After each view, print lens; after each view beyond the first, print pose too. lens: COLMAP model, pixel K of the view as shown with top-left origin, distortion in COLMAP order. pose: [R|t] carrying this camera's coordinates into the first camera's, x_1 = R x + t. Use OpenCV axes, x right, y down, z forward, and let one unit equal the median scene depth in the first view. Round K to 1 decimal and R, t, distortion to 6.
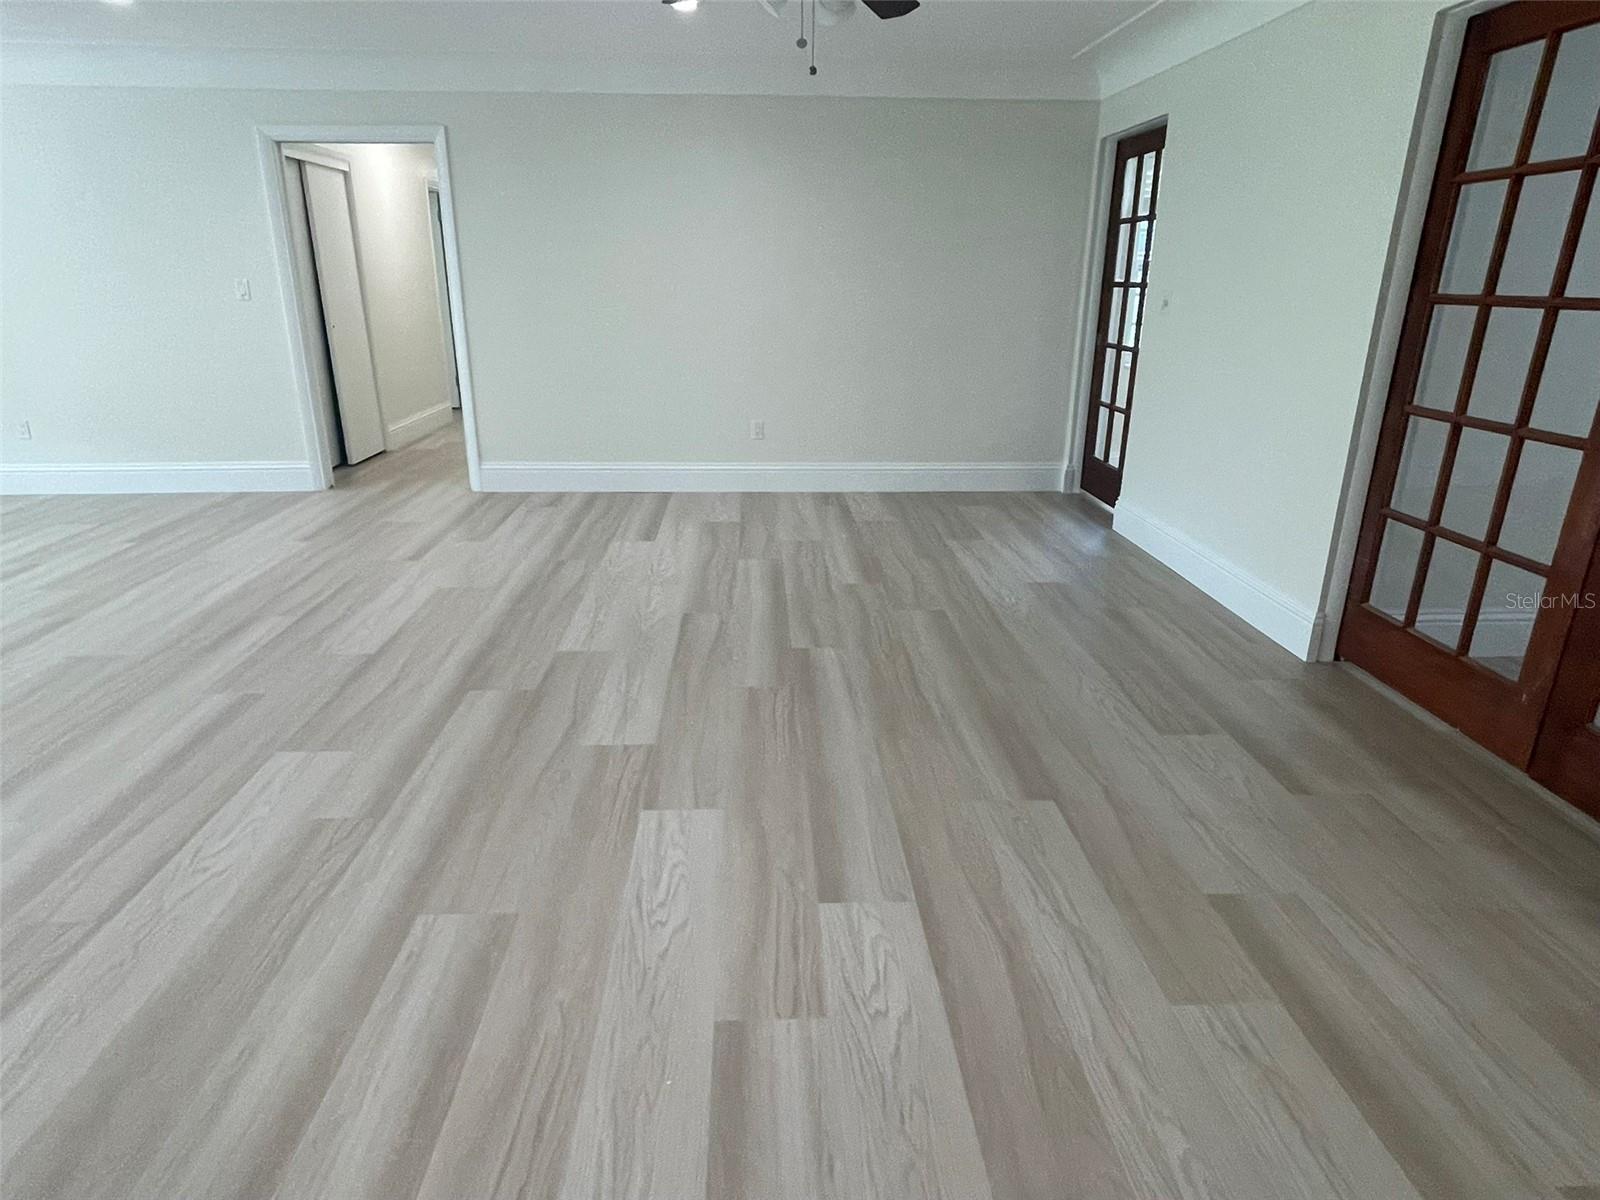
lens RADIAL K [[969.9, 0, 798.2], [0, 969.9, 624.2], [0, 0, 1]] dist [-0.000406, -0.001029]
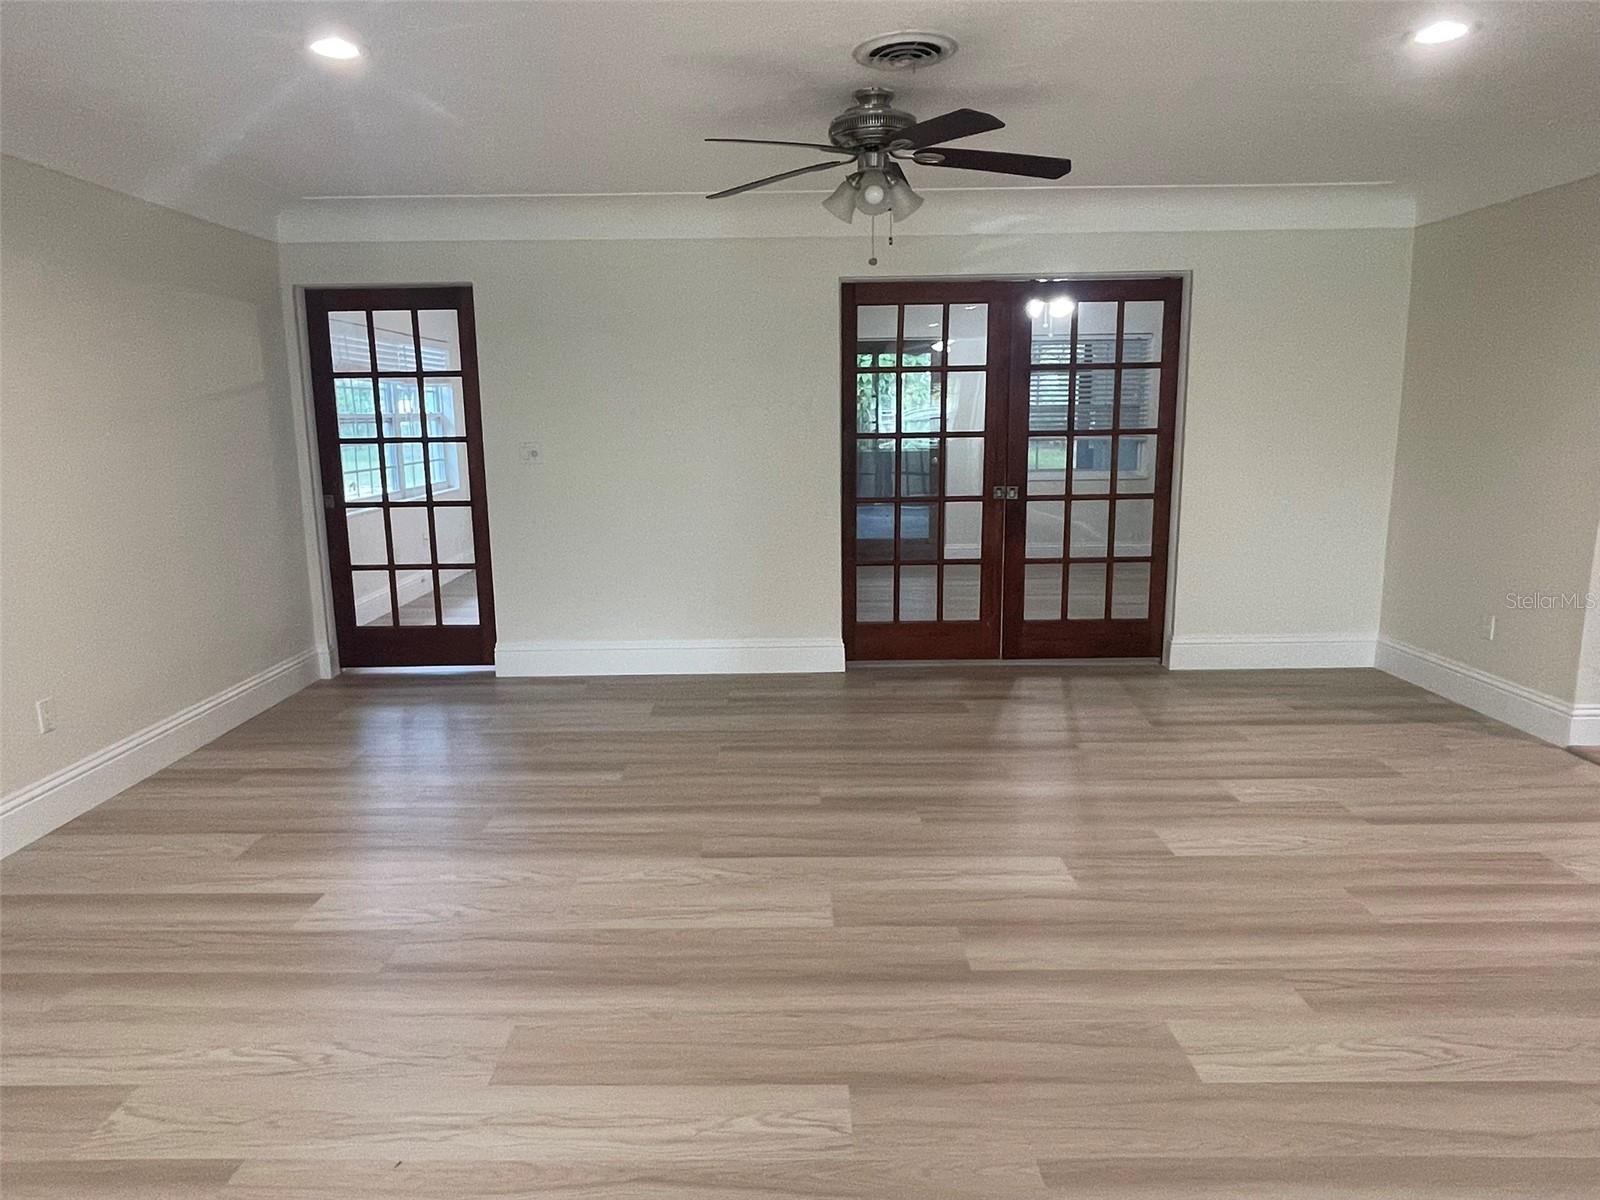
lens RADIAL K [[980.5, 0, 801.8], [0, 980.5, 586.7], [0, 0, 1]] dist [-0.011383, 0.000048]
pose [[0.039925, -0.181790, 0.982526, -1.022851], [0.354860, 0.921790, 0.156133, -0.370014], [-0.934067, 0.342426, 0.101313, 0.920505]]
